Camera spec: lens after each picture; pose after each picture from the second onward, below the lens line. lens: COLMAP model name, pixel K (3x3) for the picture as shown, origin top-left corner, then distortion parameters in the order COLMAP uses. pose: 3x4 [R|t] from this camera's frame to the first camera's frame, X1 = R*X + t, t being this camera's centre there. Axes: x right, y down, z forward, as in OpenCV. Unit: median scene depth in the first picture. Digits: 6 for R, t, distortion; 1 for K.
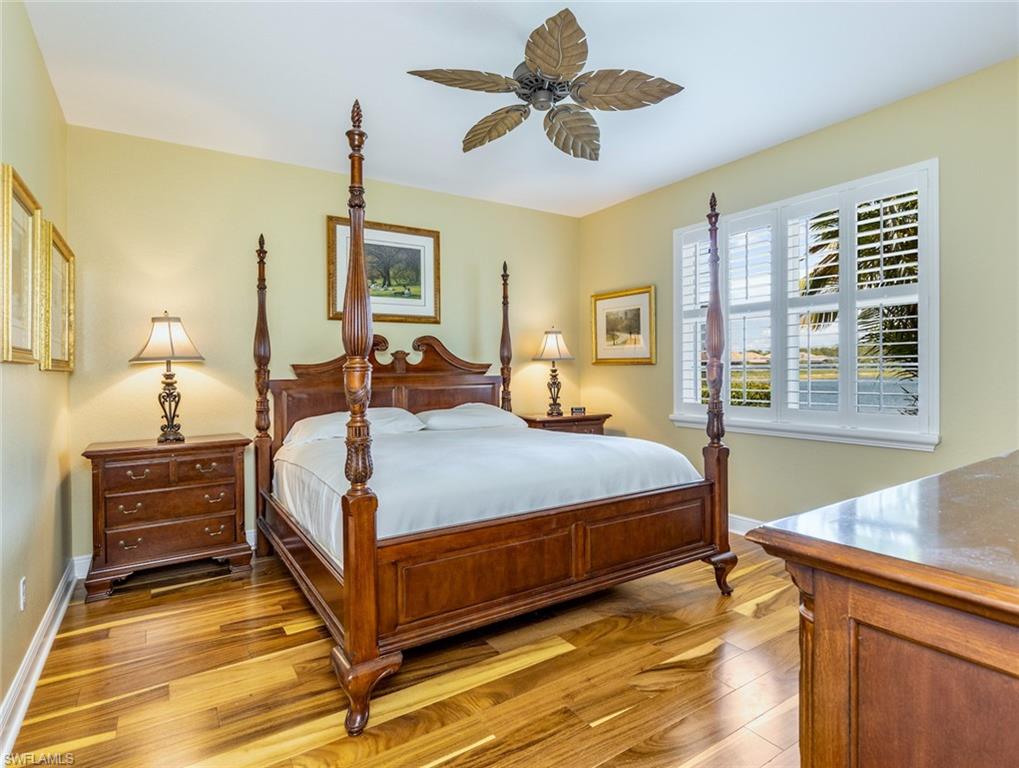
lens RADIAL K [[549.2, 0, 511.1], [0, 549.2, 380.2], [0, 0, 1]] dist [-0.005800, 0.000016]
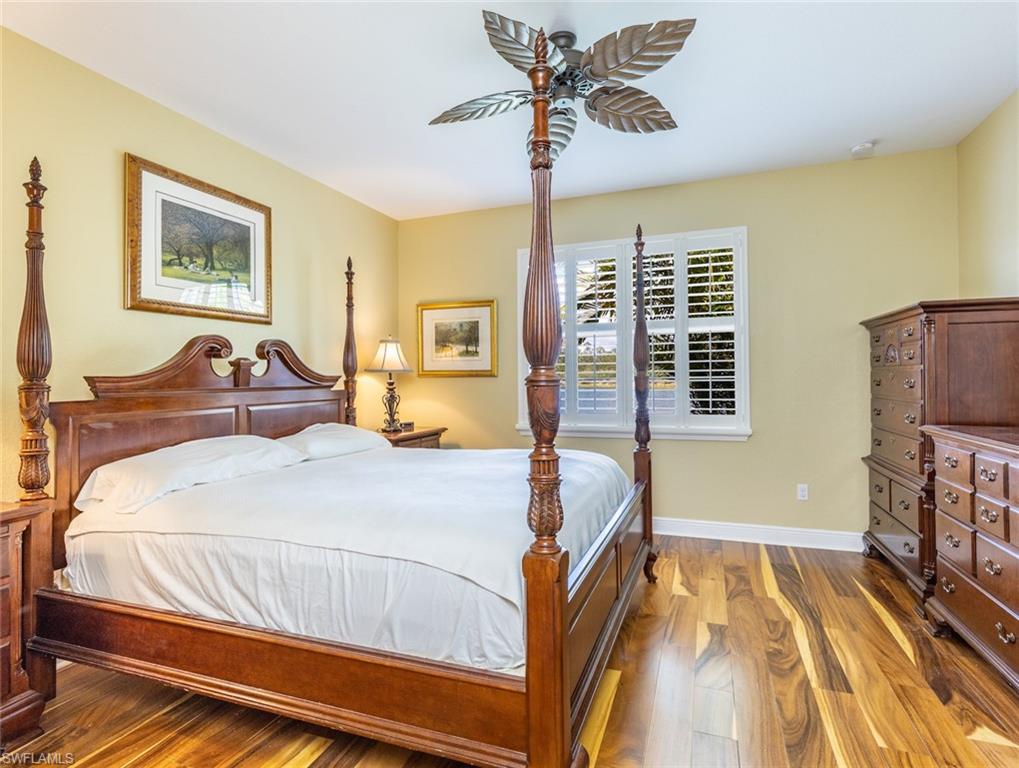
lens RADIAL K [[532.5, 0, 509.3], [0, 532.5, 379.1], [0, 0, 1]] dist [-0.002424, 0.001015]
pose [[0.798631, -0.002266, 0.601817, -0.324533], [0.016495, 0.999700, -0.018124, -0.005880], [-0.601595, 0.024401, 0.798428, 0.194857]]
